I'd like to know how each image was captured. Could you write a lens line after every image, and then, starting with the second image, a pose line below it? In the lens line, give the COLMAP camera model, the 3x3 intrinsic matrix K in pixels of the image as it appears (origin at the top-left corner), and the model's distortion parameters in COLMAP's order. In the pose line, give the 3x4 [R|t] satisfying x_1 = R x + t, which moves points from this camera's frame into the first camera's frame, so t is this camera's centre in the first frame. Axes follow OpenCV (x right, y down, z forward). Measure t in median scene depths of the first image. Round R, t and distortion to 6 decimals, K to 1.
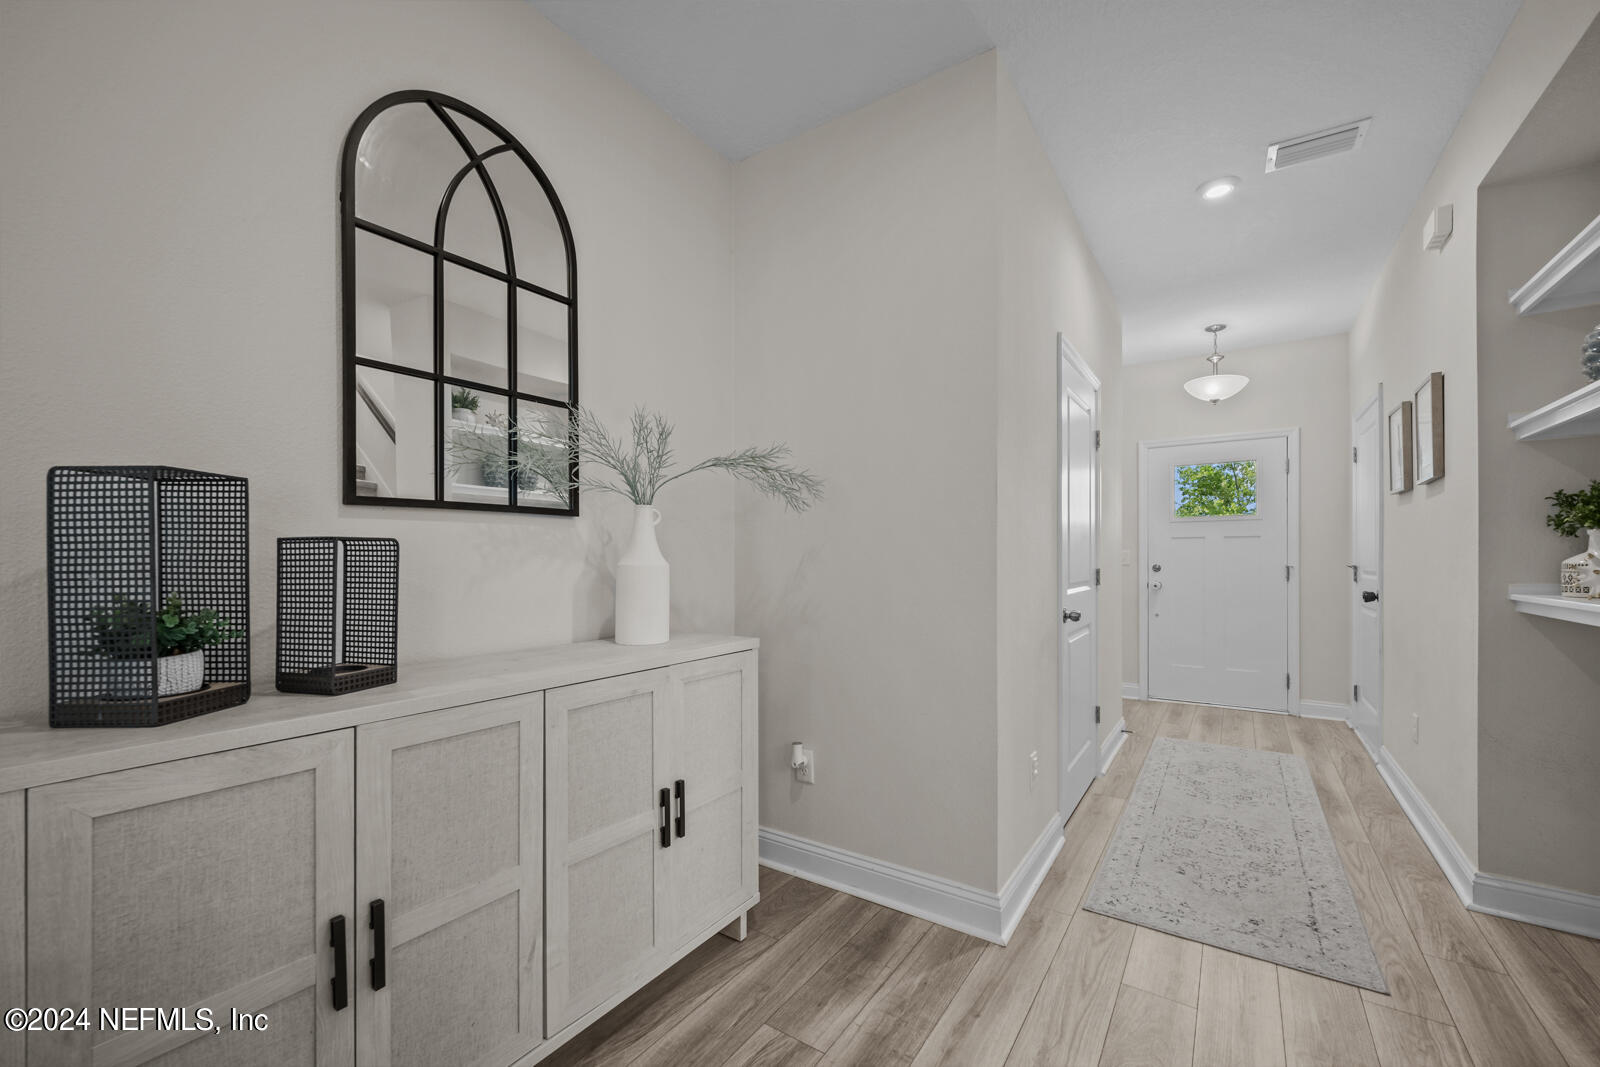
lens RADIAL K [[637.5, 0, 802.8], [0, 637.5, 551.5], [0, 0, 1]] dist [-0.000851, 0.000355]
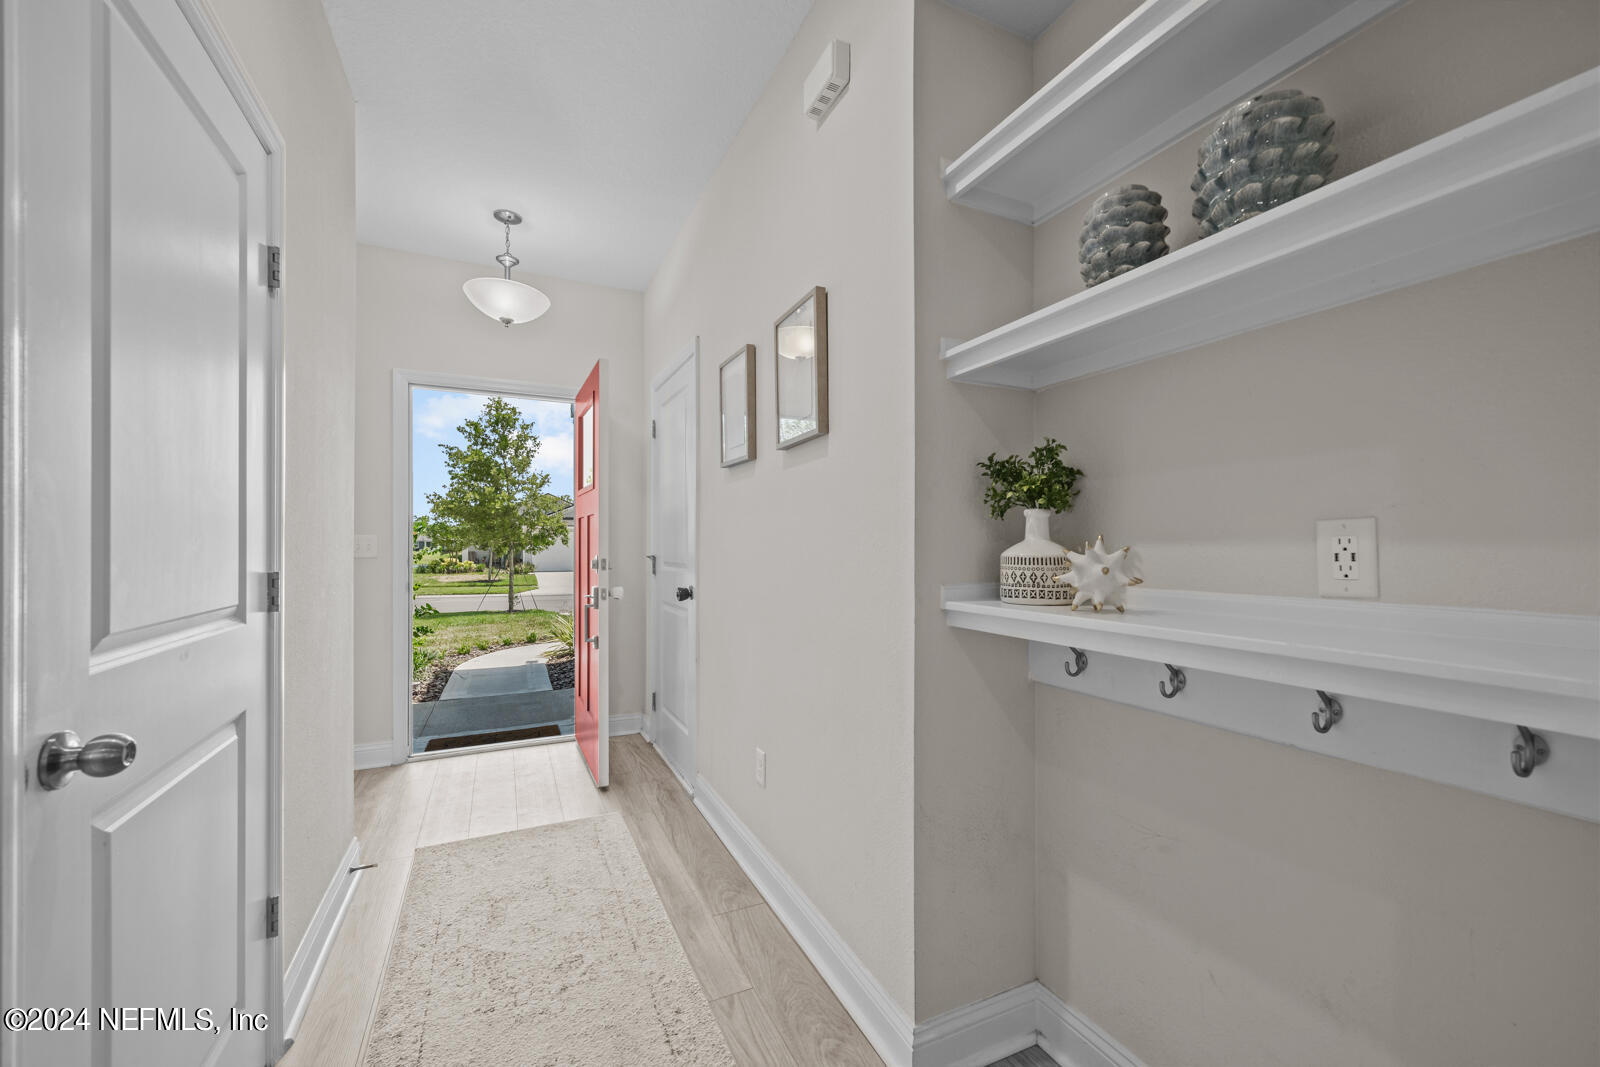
lens RADIAL K [[633.2, 0, 806.1], [0, 633.2, 555.2], [0, 0, 1]] dist [0.007071, -0.000273]
pose [[0.498840, -0.007979, 0.866657, 0.478825], [-0.013269, 0.999770, 0.016842, 0.008573], [-0.866593, -0.019902, 0.498619, 0.848115]]
